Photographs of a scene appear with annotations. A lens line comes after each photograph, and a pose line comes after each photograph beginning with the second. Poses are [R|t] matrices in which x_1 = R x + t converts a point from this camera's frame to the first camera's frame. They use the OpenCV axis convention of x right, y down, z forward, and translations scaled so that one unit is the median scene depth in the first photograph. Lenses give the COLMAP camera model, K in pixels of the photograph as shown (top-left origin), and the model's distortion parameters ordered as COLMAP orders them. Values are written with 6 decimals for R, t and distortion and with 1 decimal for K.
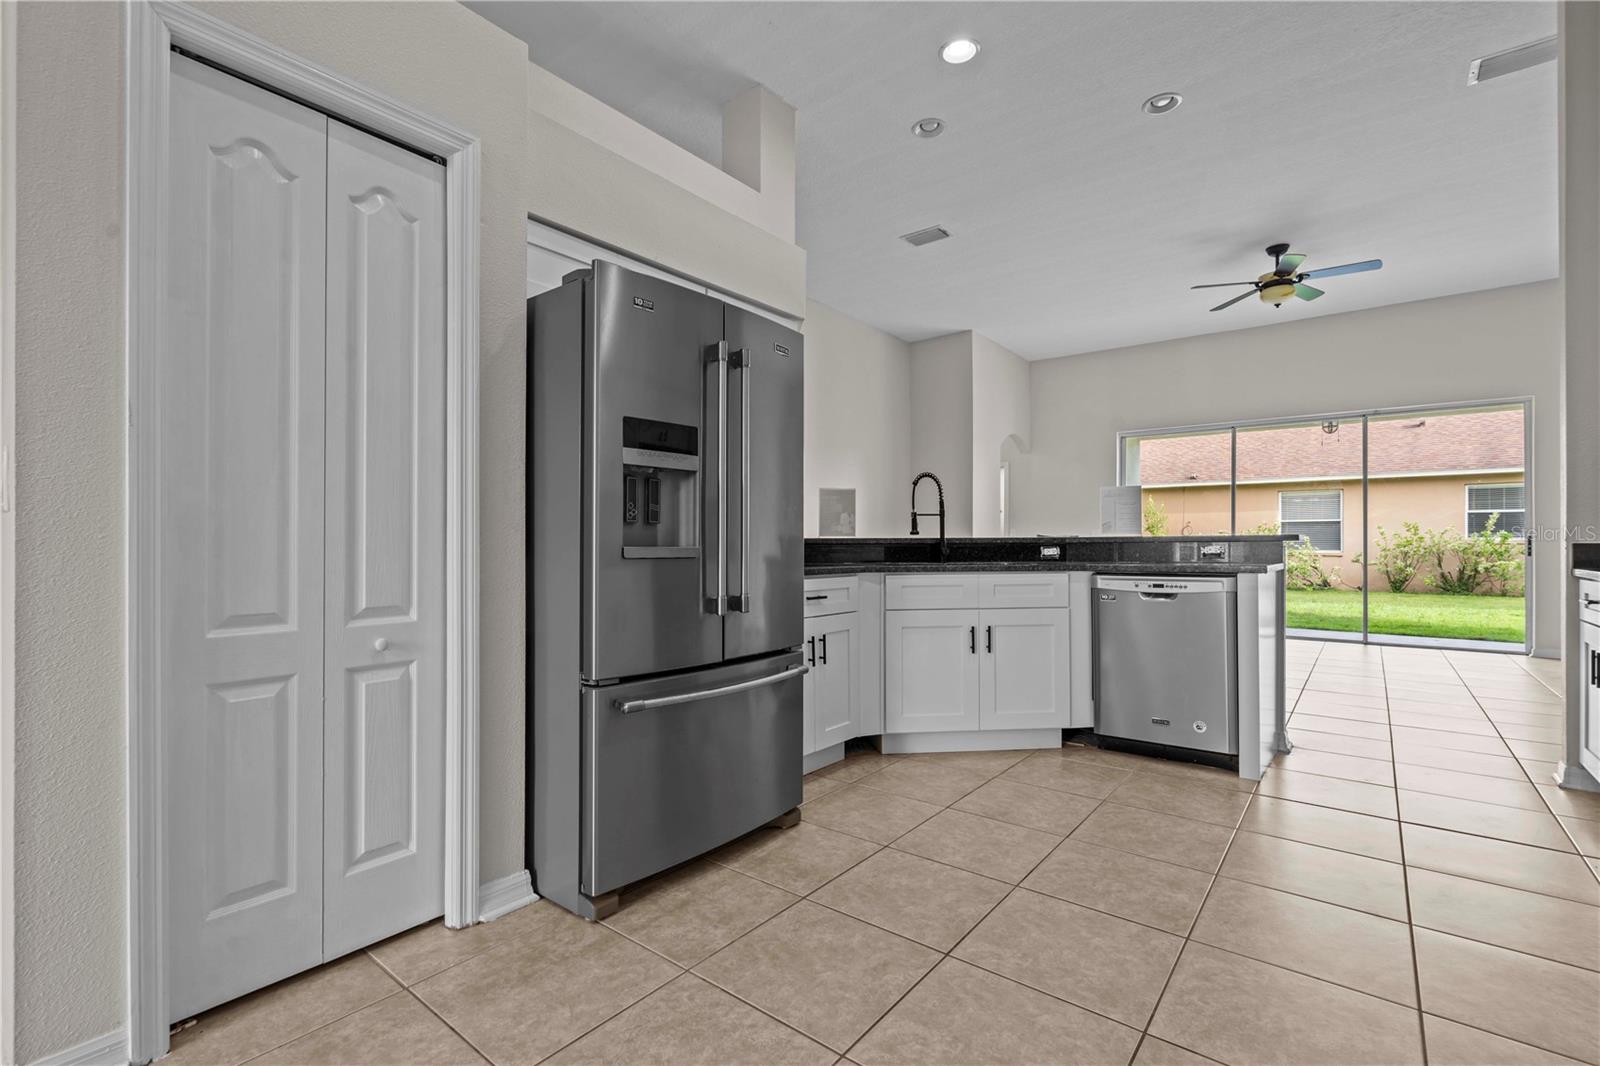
lens RADIAL K [[722.0, 0, 791.1], [0, 722.0, 533.2], [0, 0, 1]] dist [-0.004716, 0.001832]
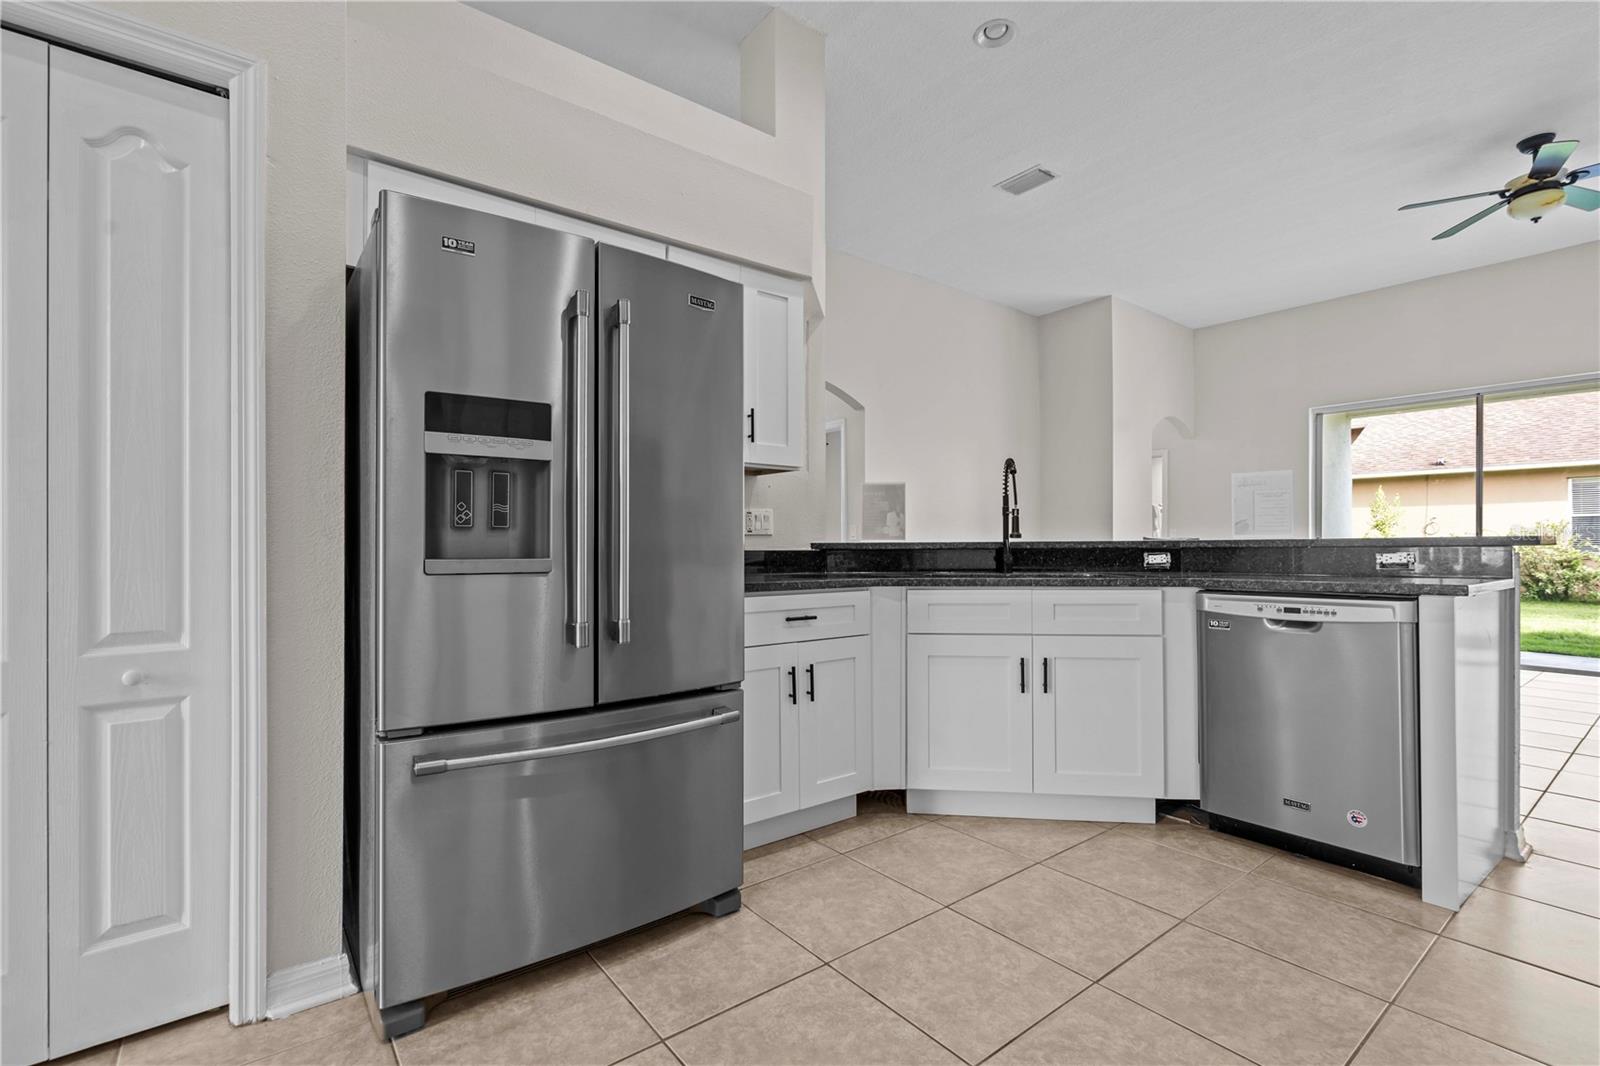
lens RADIAL K [[722.0, 0, 789.5], [0, 722.0, 537.3], [0, 0, 1]] dist [-0.004716, 0.001832]
pose [[0.972078, -0.004152, -0.234622, 0.239749], [0.005272, 0.999978, 0.004145, -0.004583], [0.234600, -0.005266, 0.972078, 0.246275]]
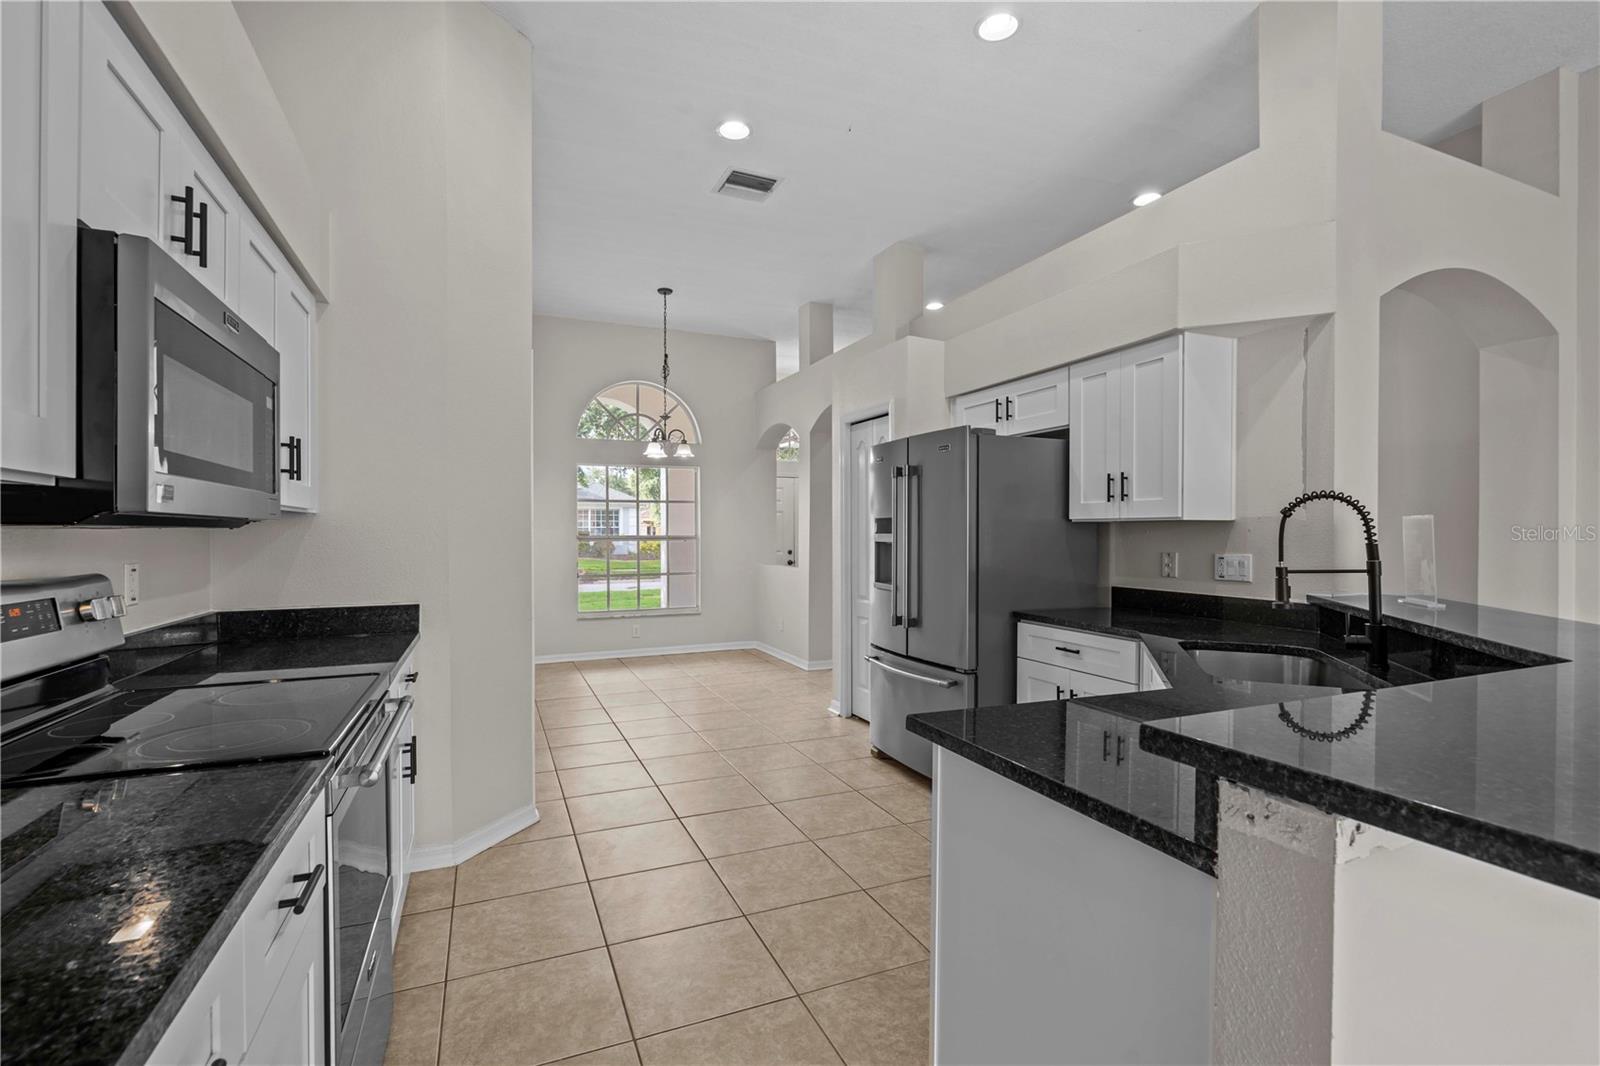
lens RADIAL K [[722.0, 0, 792.7], [0, 722.0, 538.7], [0, 0, 1]] dist [-0.004716, 0.001832]
pose [[-0.474961, 0.003846, -0.879998, 1.226301], [0.010604, 0.999943, -0.001353, -0.075362], [0.879943, -0.009974, -0.474975, 1.287347]]
